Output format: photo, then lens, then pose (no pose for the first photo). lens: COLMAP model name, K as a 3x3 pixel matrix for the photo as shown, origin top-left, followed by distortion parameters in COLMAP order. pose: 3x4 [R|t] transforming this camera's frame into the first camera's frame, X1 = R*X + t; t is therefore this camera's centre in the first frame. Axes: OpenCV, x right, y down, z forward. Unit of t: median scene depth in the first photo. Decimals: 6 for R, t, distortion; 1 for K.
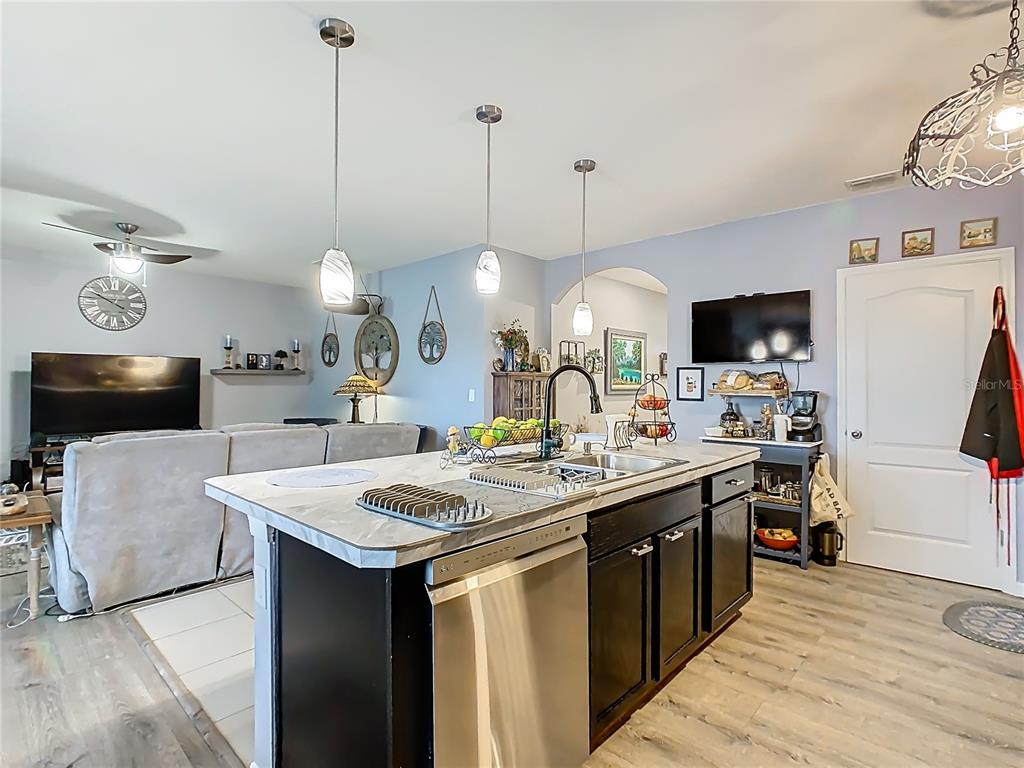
lens RADIAL K [[516.2, 0, 523.0], [0, 516.2, 381.0], [0, 0, 1]] dist [-0.013493, 0.003646]
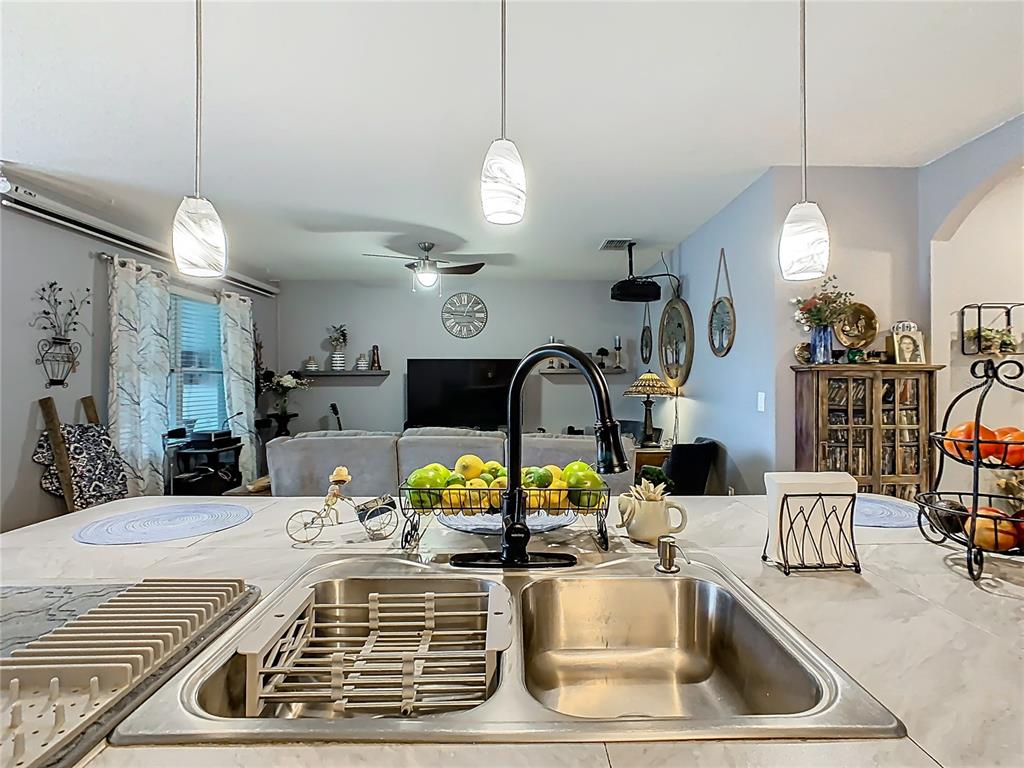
lens RADIAL K [[516.2, 0, 519.0], [0, 516.2, 373.3], [0, 0, 1]] dist [-0.013493, 0.003646]
pose [[0.678875, -0.013413, -0.734131, 0.168068], [0.005969, 0.999901, -0.012749, -0.001905], [0.734229, 0.004273, 0.678888, 0.312515]]
